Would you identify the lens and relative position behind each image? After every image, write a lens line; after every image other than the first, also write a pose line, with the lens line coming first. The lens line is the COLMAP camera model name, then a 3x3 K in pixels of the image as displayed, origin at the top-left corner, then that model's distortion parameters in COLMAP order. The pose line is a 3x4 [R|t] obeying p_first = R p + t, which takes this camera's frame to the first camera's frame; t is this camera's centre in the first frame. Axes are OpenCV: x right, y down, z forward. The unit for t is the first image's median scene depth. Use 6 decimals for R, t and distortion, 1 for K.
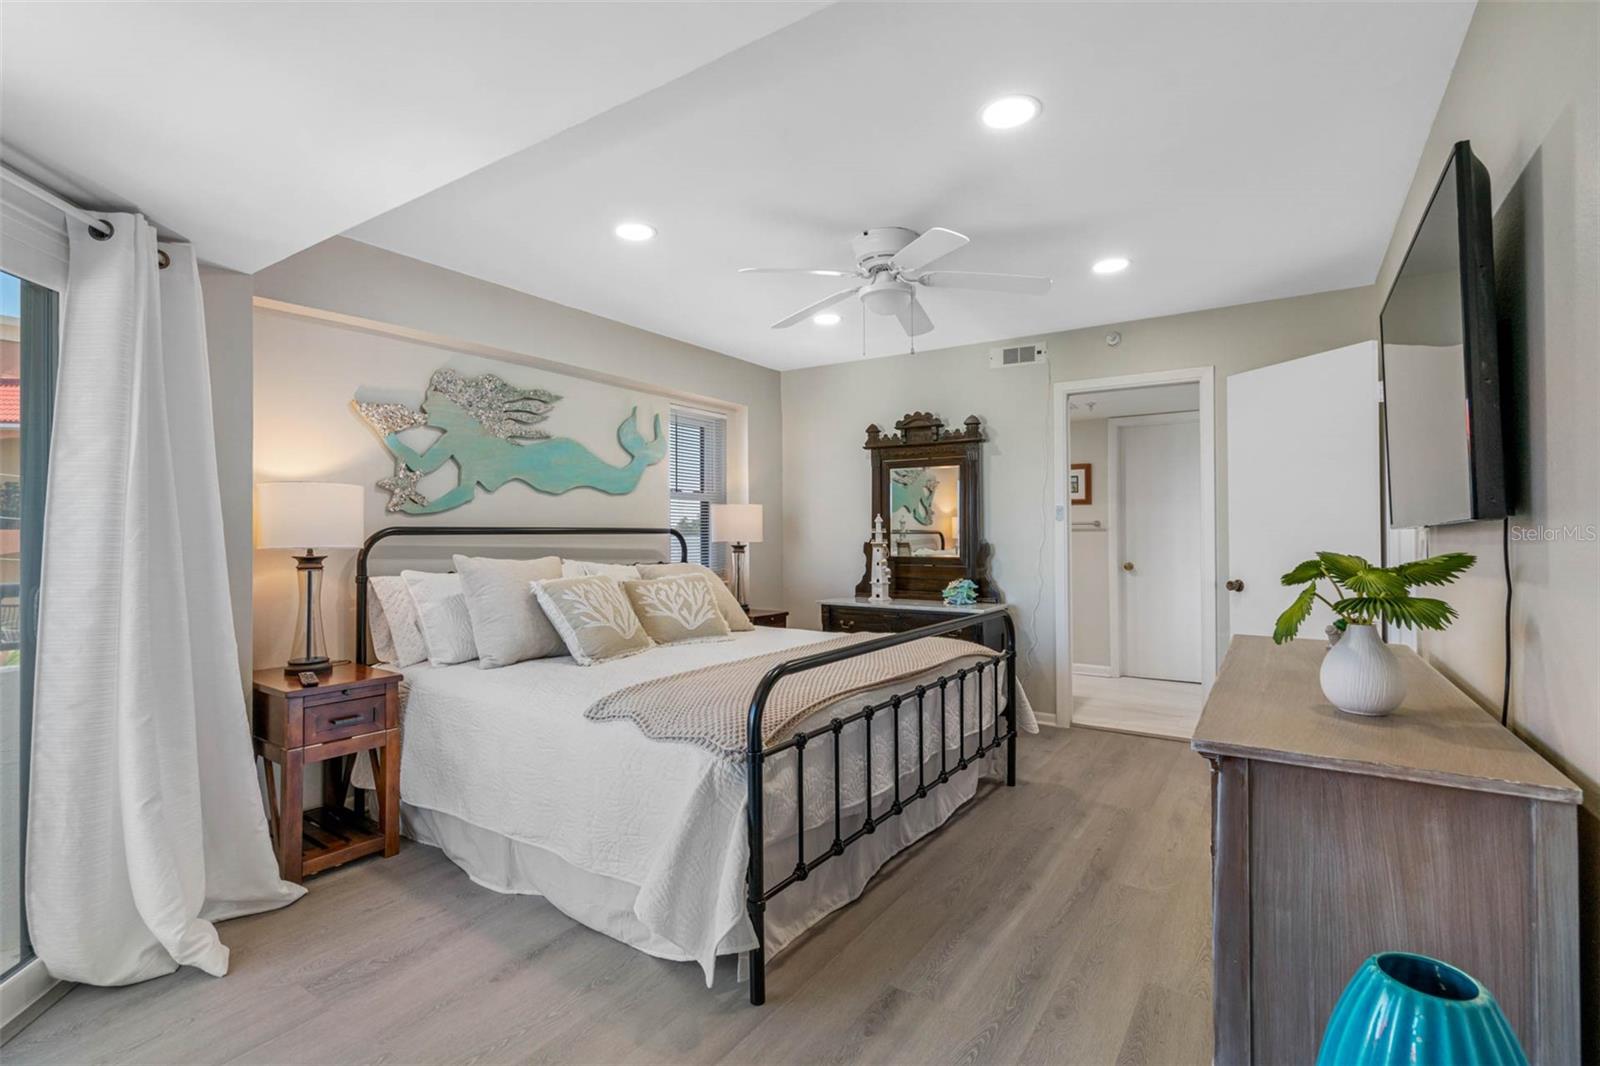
lens RADIAL K [[729.8, 0, 785.2], [0, 729.8, 521.4], [0, 0, 1]] dist [-0.005199, 0.002191]
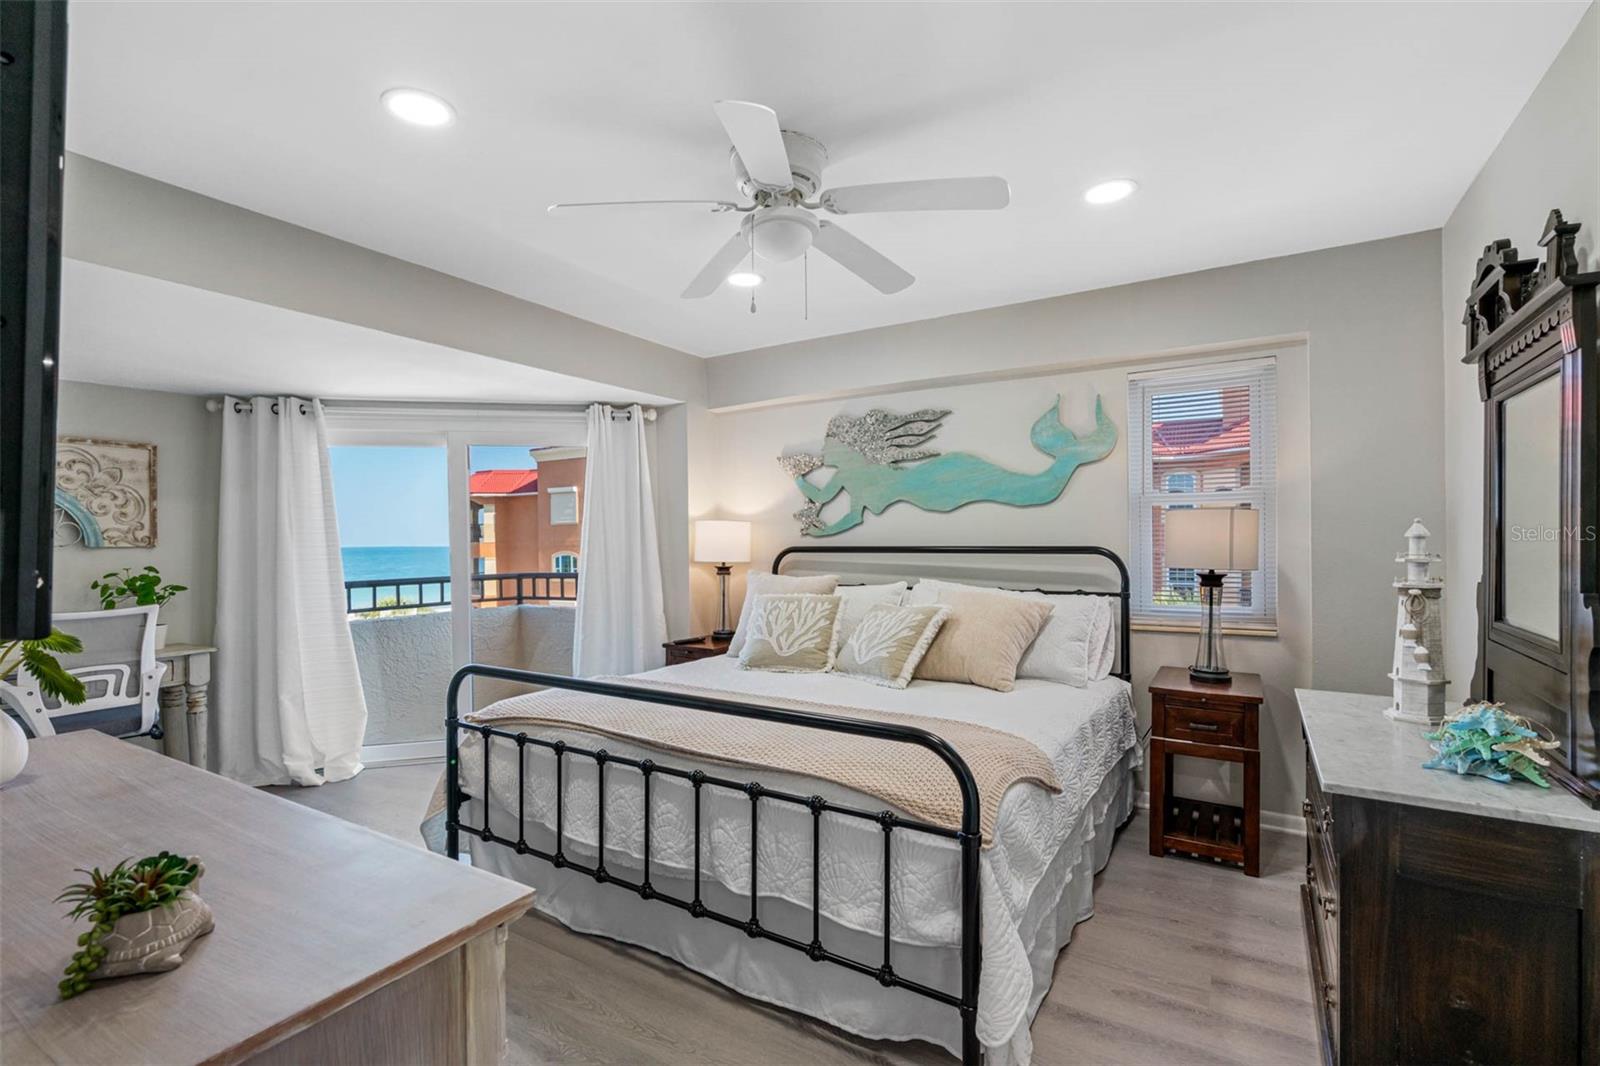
lens RADIAL K [[729.8, 0, 785.7], [0, 729.8, 541.6], [0, 0, 1]] dist [-0.005199, 0.002191]
pose [[0.063998, 0.004186, -0.997941, 0.735667], [0.022442, 0.999732, 0.005632, -0.009073], [0.997698, -0.022756, 0.063887, 0.823397]]
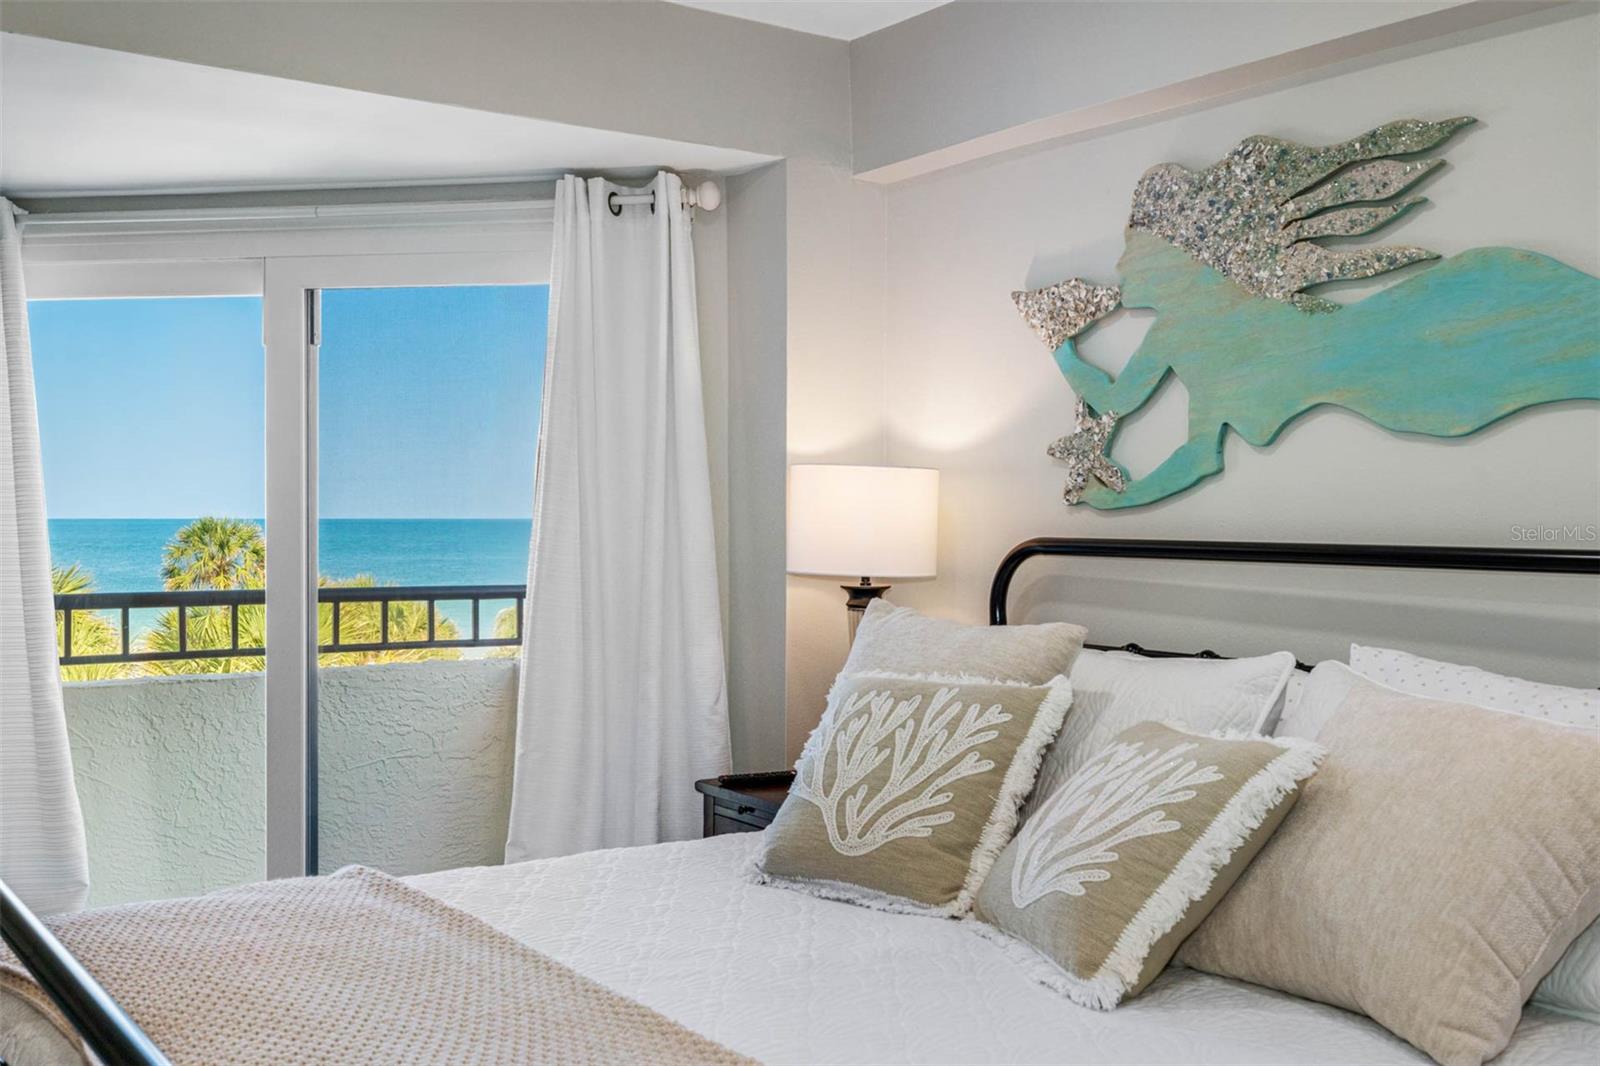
lens RADIAL K [[1614.3, 0, 802.2], [0, 1614.3, 528.1], [0, 0, 1]] dist [0.029228, 0.000000]
pose [[-0.306104, 0.009157, -0.951954, 0.488417], [0.008423, 0.999941, 0.006910, -0.007149], [0.951961, -0.005903, -0.306163, 1.078458]]
